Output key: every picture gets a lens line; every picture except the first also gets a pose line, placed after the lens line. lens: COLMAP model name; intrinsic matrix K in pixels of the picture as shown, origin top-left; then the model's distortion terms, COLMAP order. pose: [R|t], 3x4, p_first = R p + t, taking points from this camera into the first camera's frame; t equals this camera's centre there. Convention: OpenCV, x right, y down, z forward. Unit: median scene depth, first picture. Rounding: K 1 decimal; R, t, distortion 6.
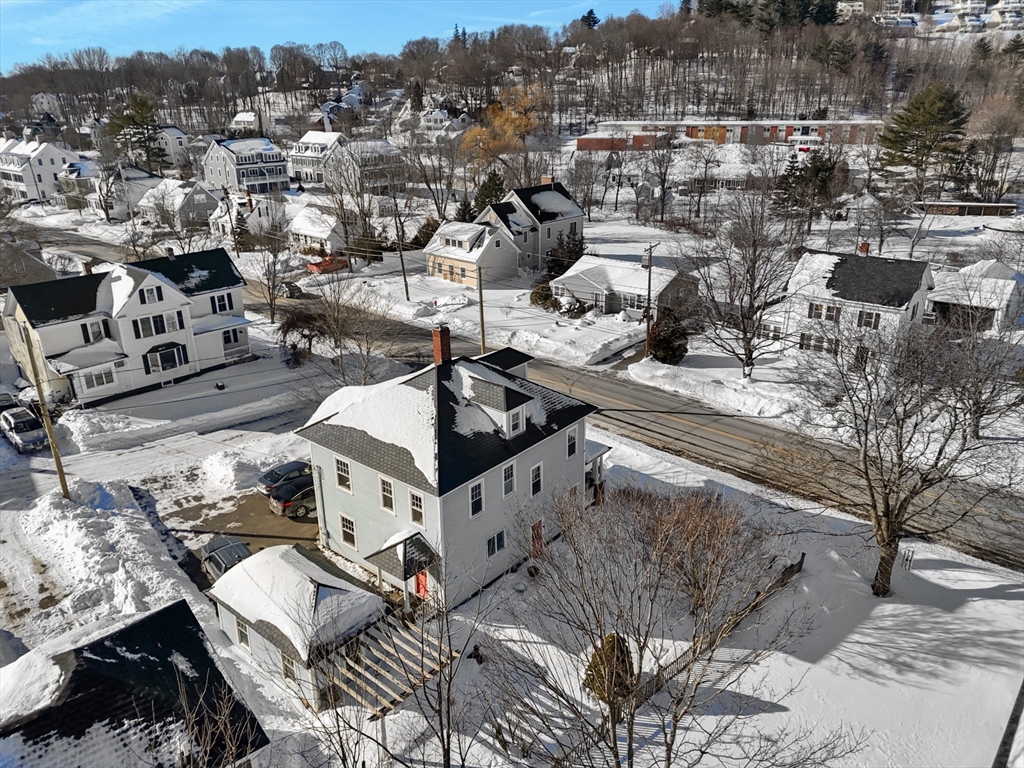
lens RADIAL K [[744.1, 0, 511.9], [0, 744.1, 387.7], [0, 0, 1]] dist [0.090685, -0.085168]
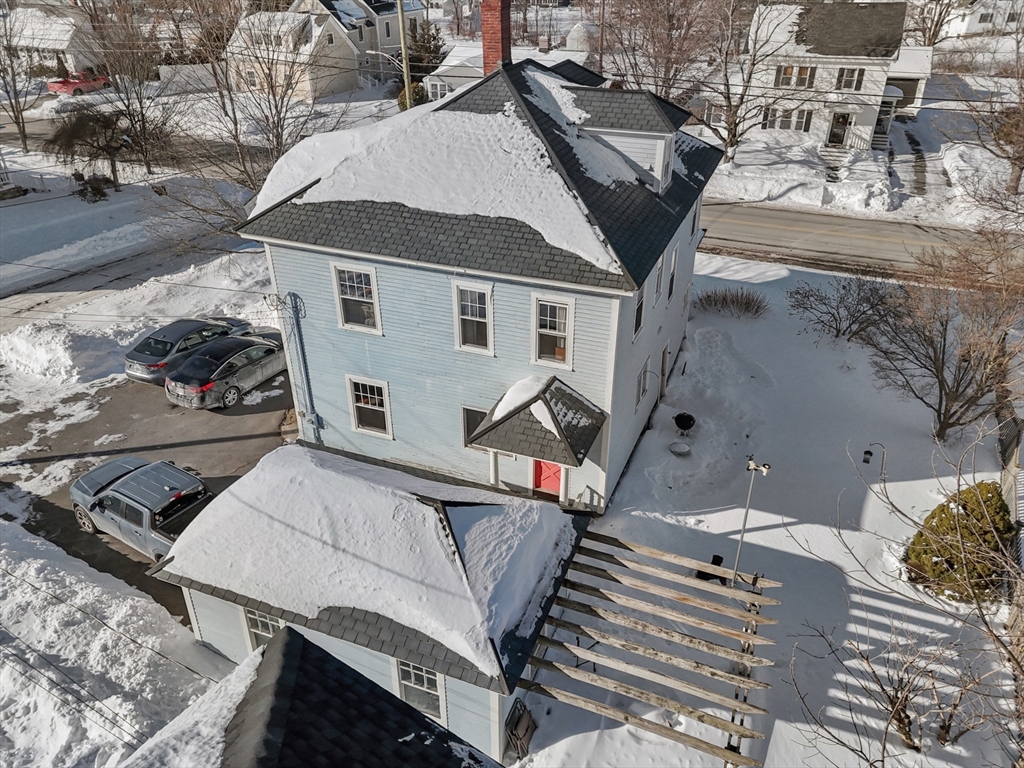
lens RADIAL K [[744.1, 0, 511.9], [0, 744.1, 387.7], [0, 0, 1]] dist [0.090685, -0.085168]
pose [[0.949434, -0.156054, 0.272438, -0.223374], [0.112058, 0.979006, 0.170264, 0.081705], [-0.293289, -0.131126, 0.946989, 0.386936]]
